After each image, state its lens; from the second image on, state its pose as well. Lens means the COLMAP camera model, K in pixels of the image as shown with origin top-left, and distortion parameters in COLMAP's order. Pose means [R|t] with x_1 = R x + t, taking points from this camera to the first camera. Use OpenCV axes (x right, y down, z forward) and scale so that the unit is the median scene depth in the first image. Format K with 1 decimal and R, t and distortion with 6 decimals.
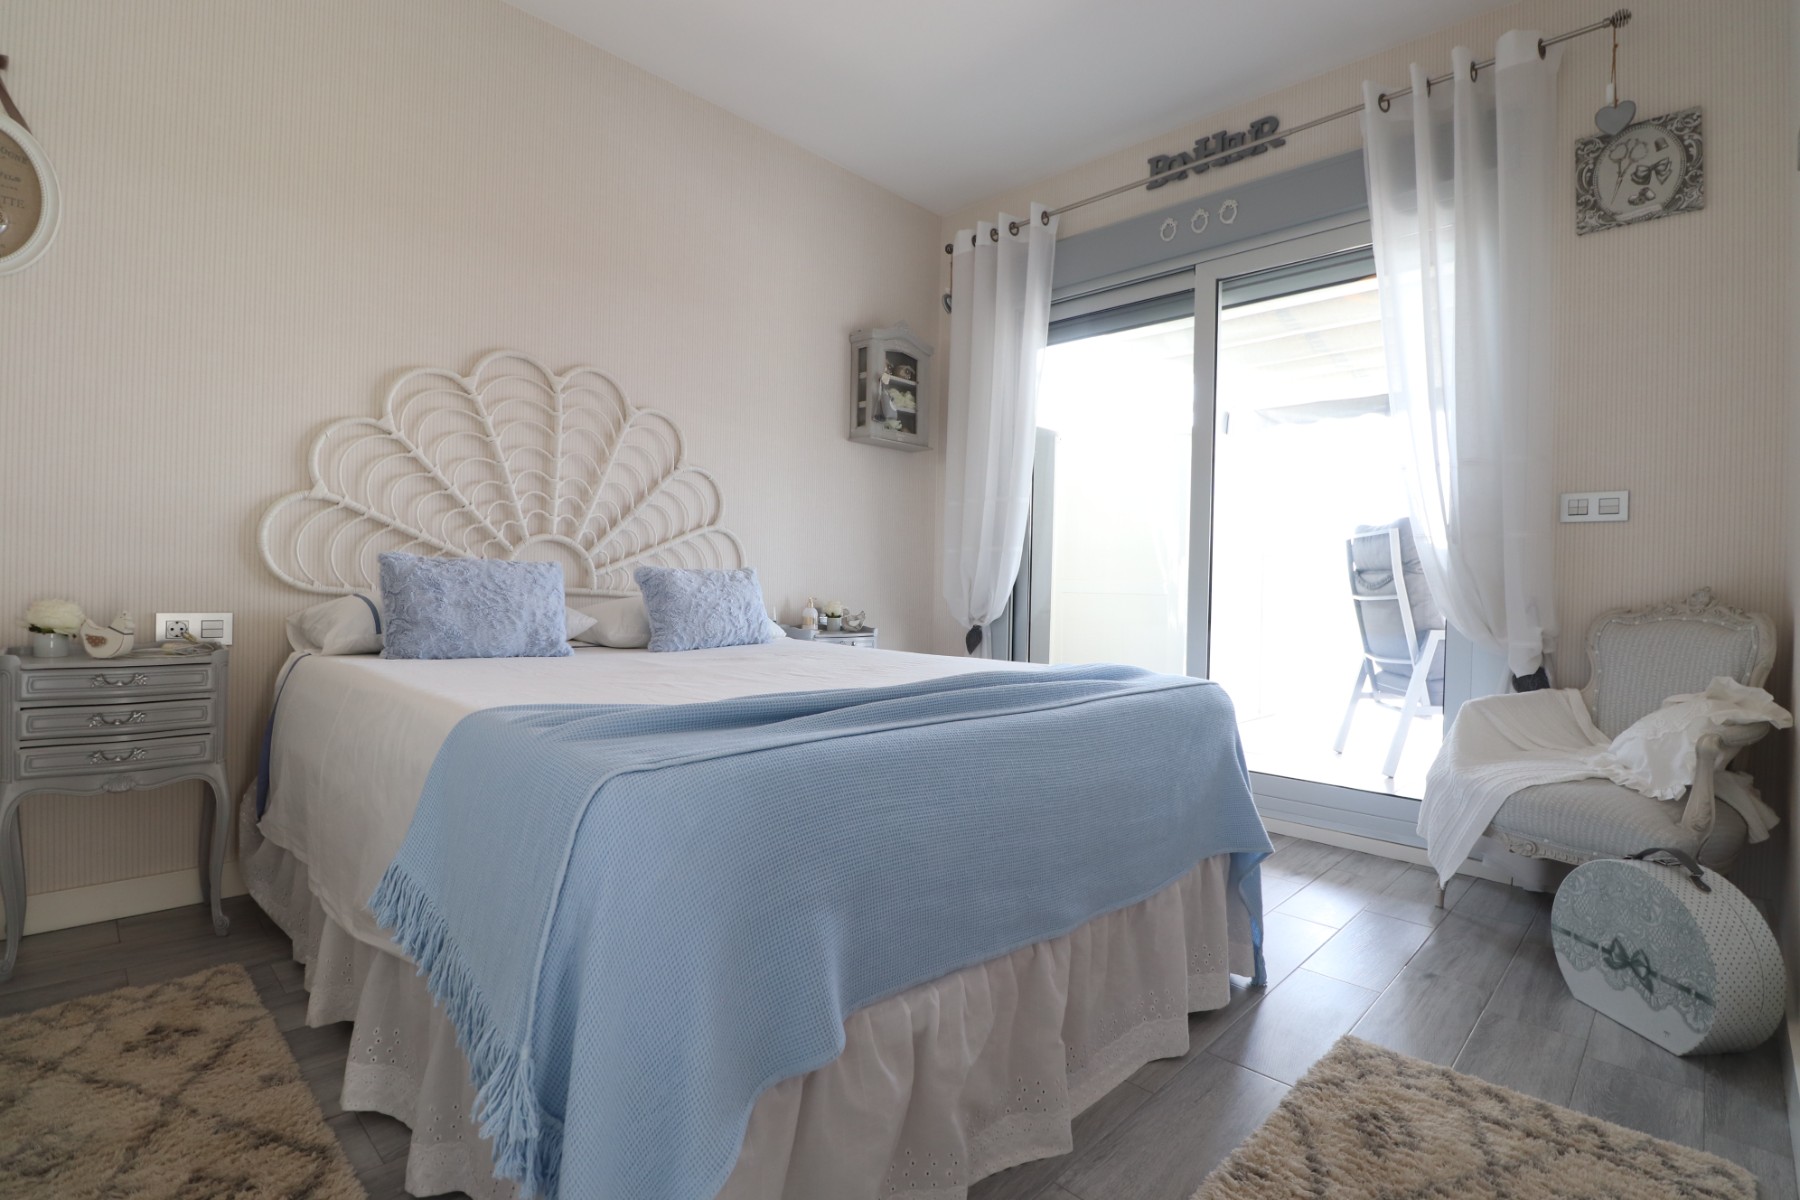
lens RADIAL K [[833.6, 0, 899.3], [0, 833.6, 589.3], [0, 0, 1]] dist [-0.000254, -0.011997]
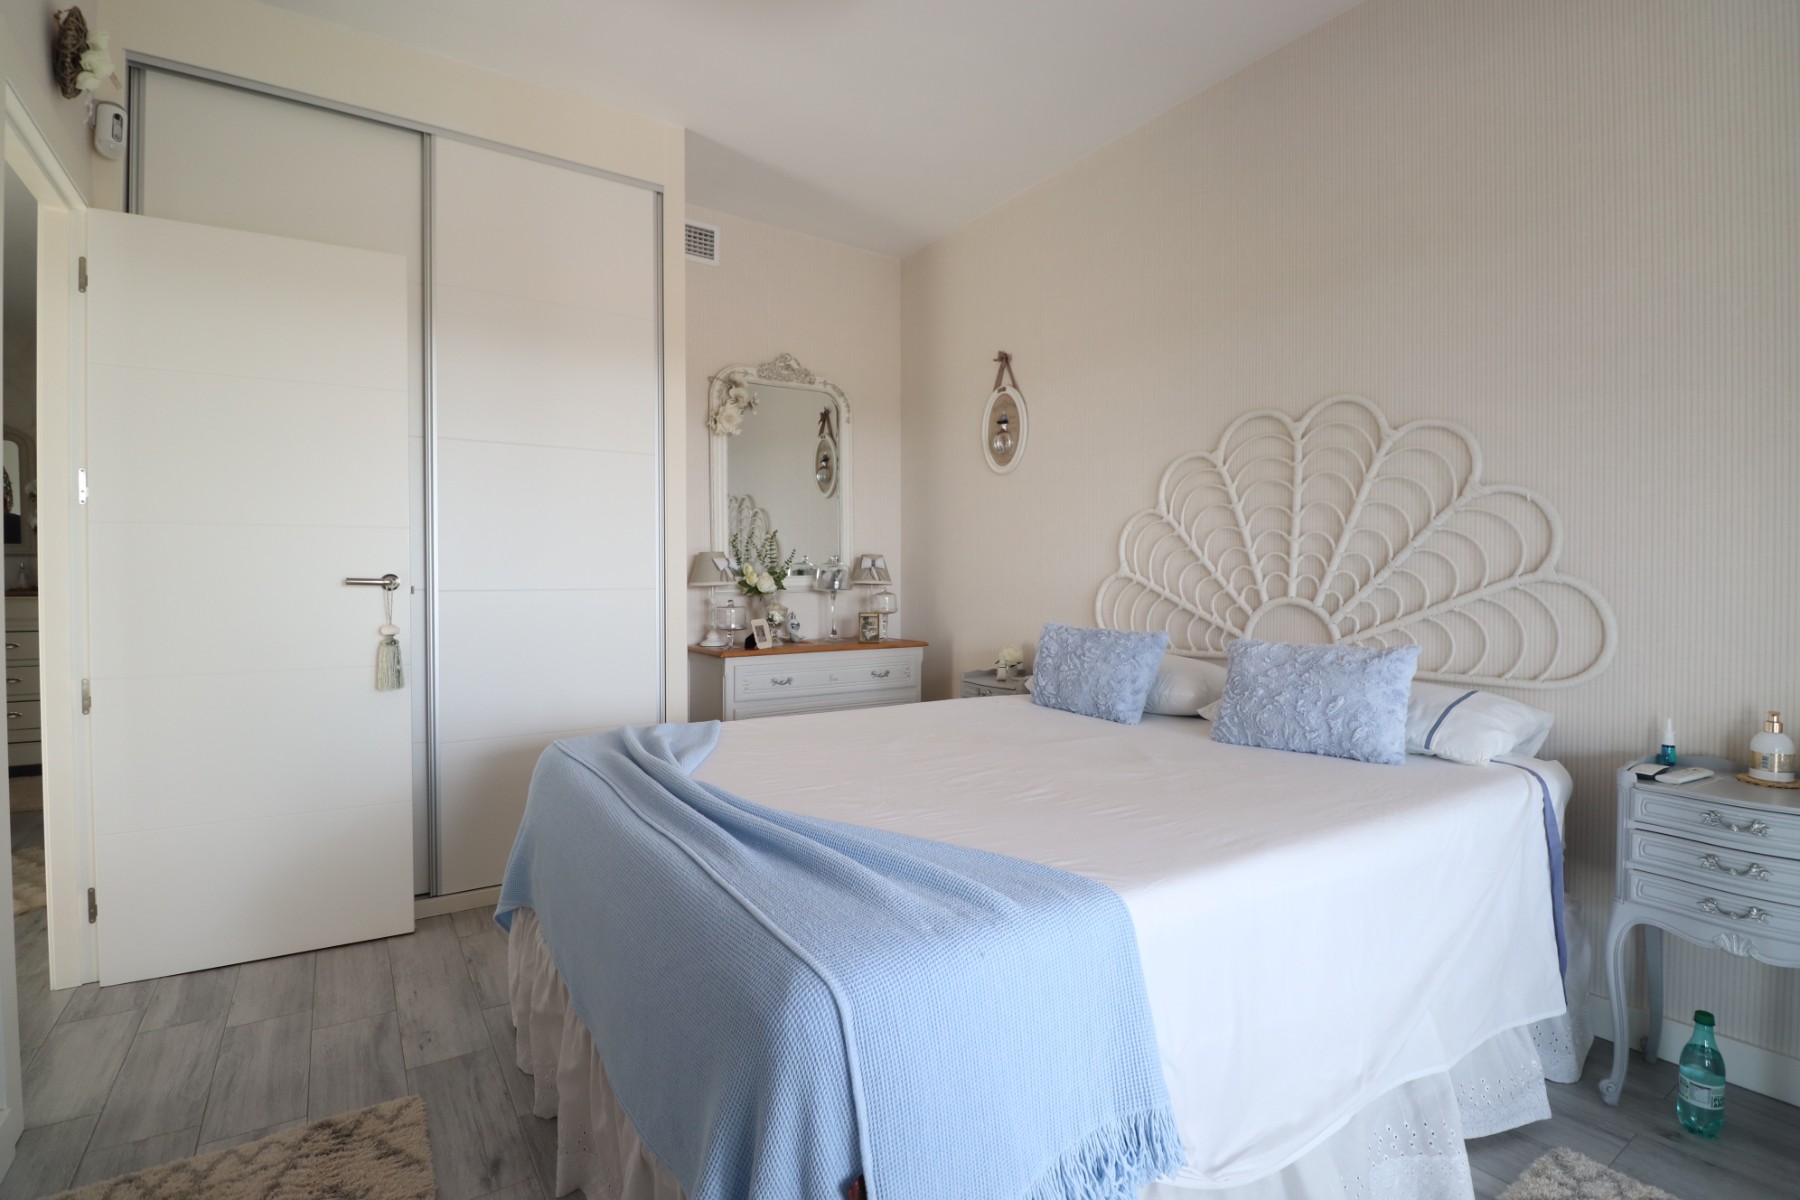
lens RADIAL K [[833.6, 0, 899.3], [0, 833.6, 589.3], [0, 0, 1]] dist [-0.000254, -0.011997]
pose [[-0.193483, -0.010845, -0.981044, 0.562967], [-0.009766, 0.999911, -0.009128, -0.063087], [0.981055, 0.007815, -0.193571, 0.765219]]
